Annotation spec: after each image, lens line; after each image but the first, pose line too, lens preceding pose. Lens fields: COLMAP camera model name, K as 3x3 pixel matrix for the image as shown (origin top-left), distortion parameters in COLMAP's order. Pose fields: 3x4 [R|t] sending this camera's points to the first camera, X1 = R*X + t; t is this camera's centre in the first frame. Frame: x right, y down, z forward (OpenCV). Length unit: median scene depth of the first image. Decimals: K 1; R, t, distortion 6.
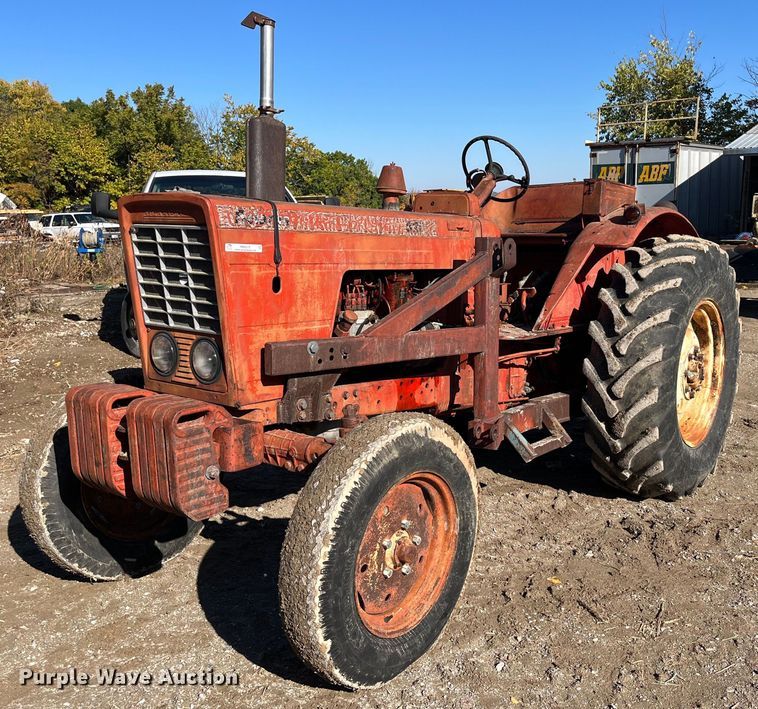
lens RADIAL K [[812.1, 0, 446.9], [0, 812.1, 343.2], [0, 0, 1]] dist [0.042959, 0.000000]
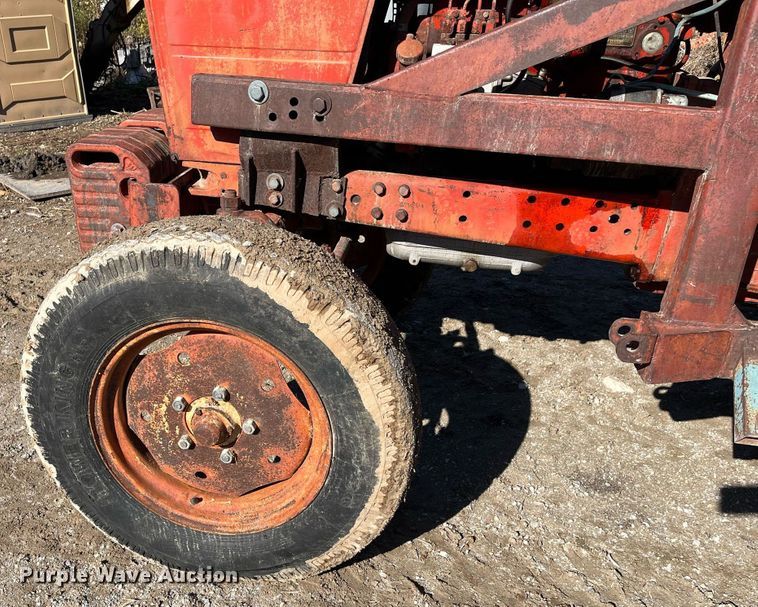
lens RADIAL K [[769.4, 0, 250.2], [0, 769.4, 387.7], [0, 0, 1]] dist [0.035749, 0.000000]
pose [[0.364735, 0.426915, -0.827473, 0.318910], [-0.118125, 0.902729, 0.413674, -0.025925], [0.923588, -0.053136, 0.379687, 0.545566]]
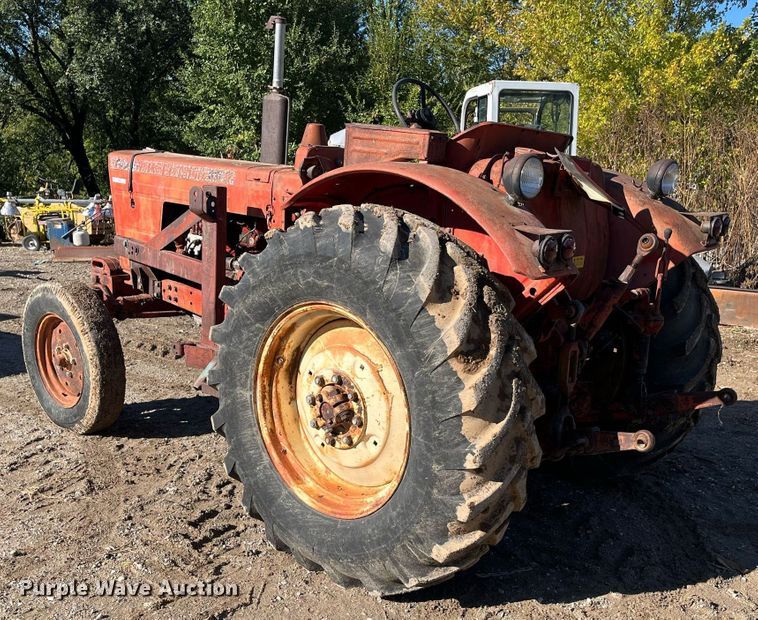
lens RADIAL K [[830.1, 0, 410.7], [0, 830.1, 384.4], [0, 0, 1]] dist [-0.001273, 0.000000]
pose [[-0.089436, 0.250386, -0.964006, 1.084517], [-0.184876, 0.946891, 0.263093, -0.200978], [0.978684, 0.201752, -0.038396, 1.232337]]
